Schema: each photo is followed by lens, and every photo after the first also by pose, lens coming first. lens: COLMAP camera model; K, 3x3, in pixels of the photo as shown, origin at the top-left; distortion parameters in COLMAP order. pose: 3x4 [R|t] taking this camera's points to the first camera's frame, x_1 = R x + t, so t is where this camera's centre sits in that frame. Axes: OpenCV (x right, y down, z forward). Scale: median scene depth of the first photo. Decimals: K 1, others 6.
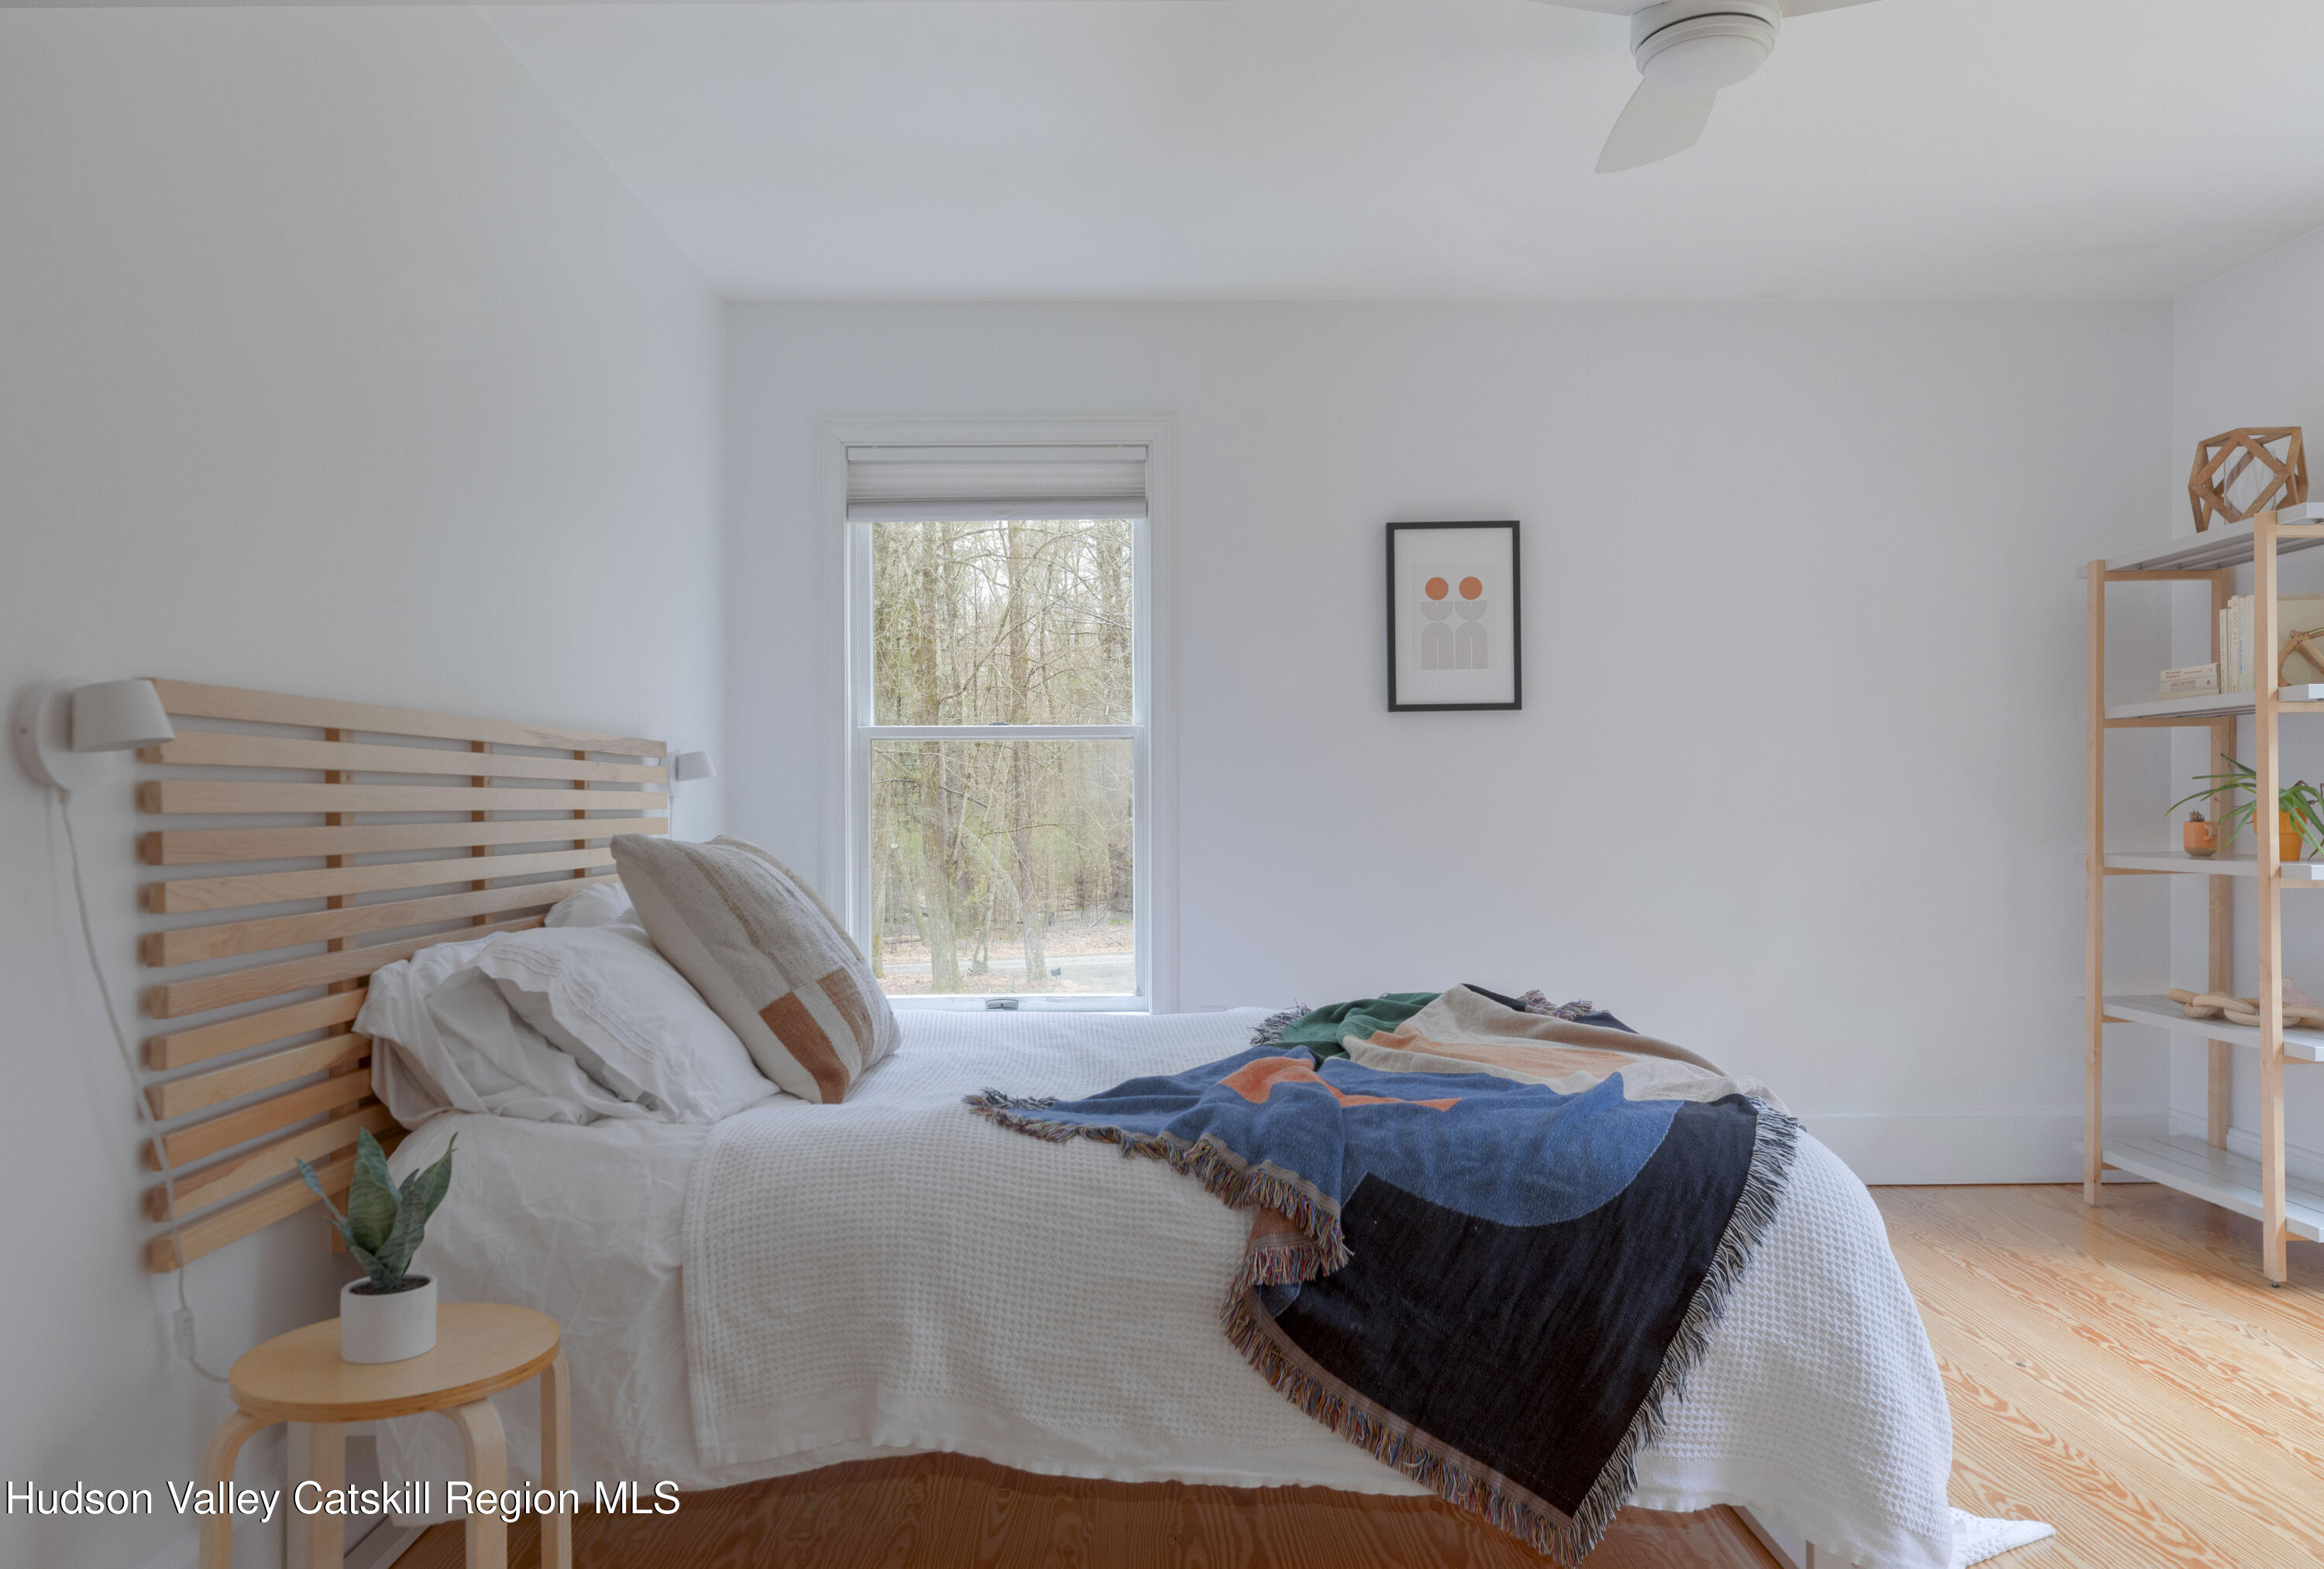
lens RADIAL K [[1616.8, 0, 1162.0], [0, 1616.8, 784.5], [0, 0, 1]] dist [0.010164, -0.000750]
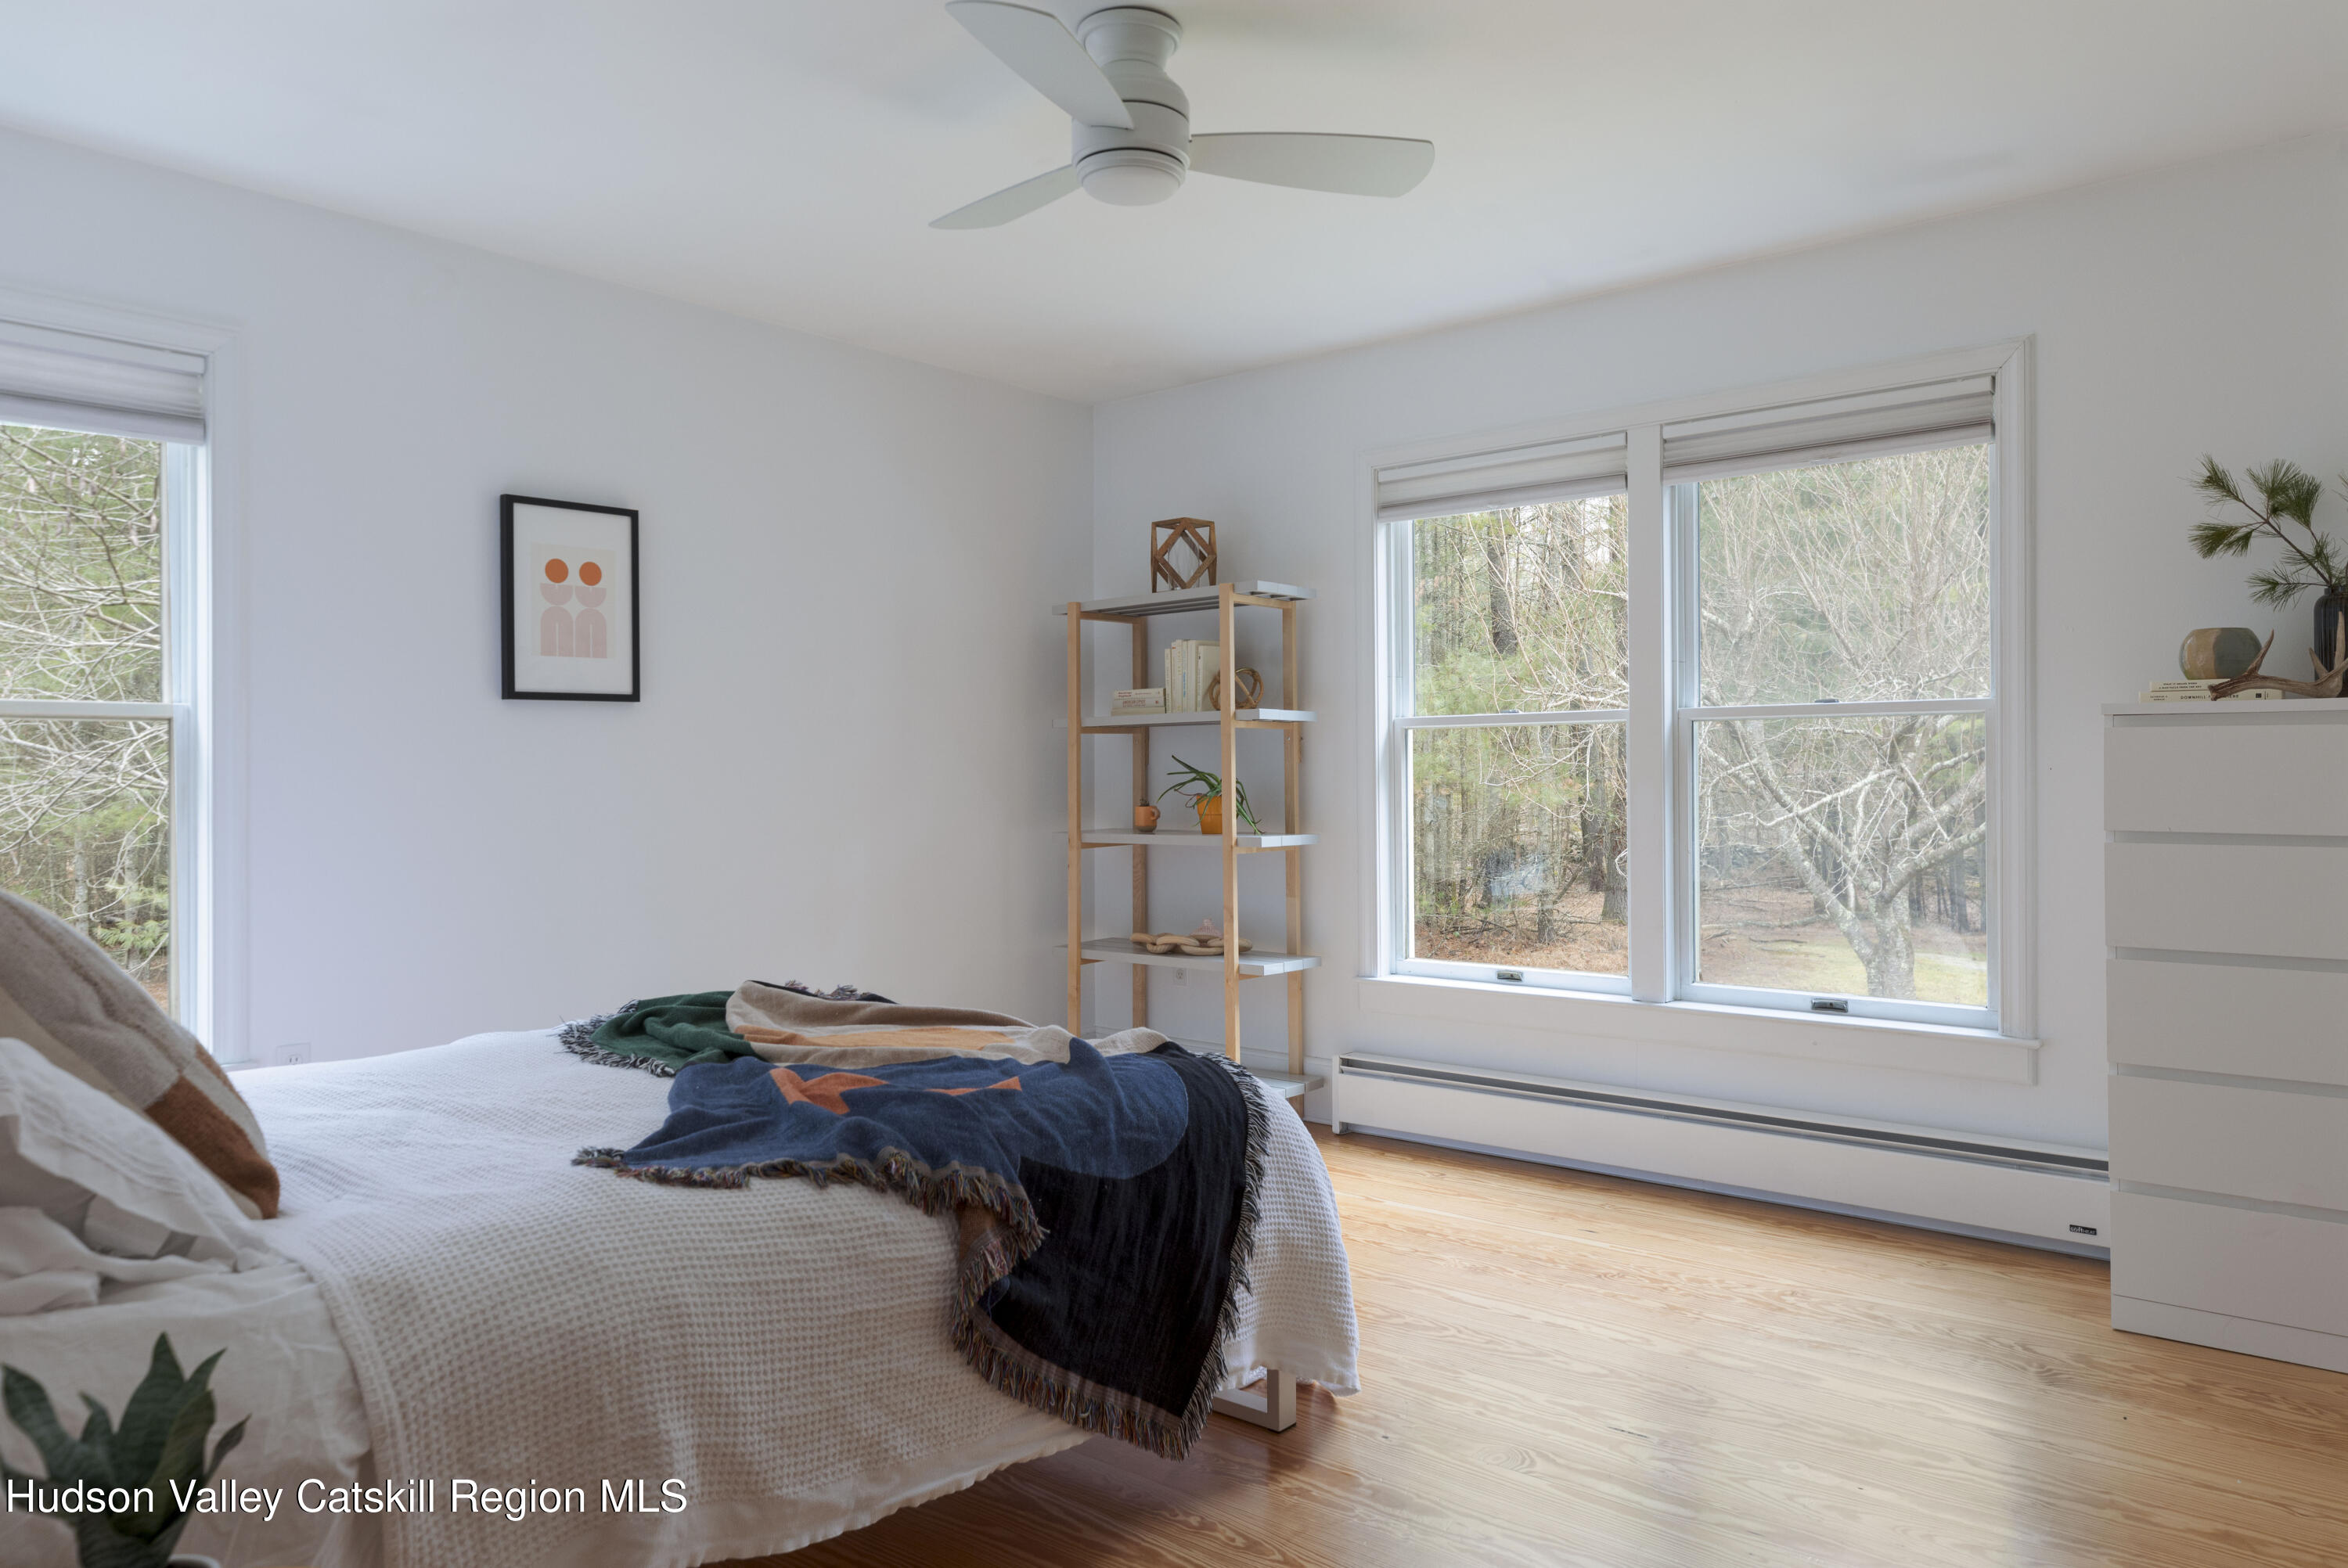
lens RADIAL K [[1582.2, 0, 1173.0], [0, 1582.2, 738.7], [0, 0, 1]] dist [0.004289, 0.002636]
pose [[0.653815, 0.017687, 0.756448, -0.605442], [-0.005269, 0.999809, -0.018823, -0.014659], [-0.756637, 0.008322, 0.653783, 0.248176]]
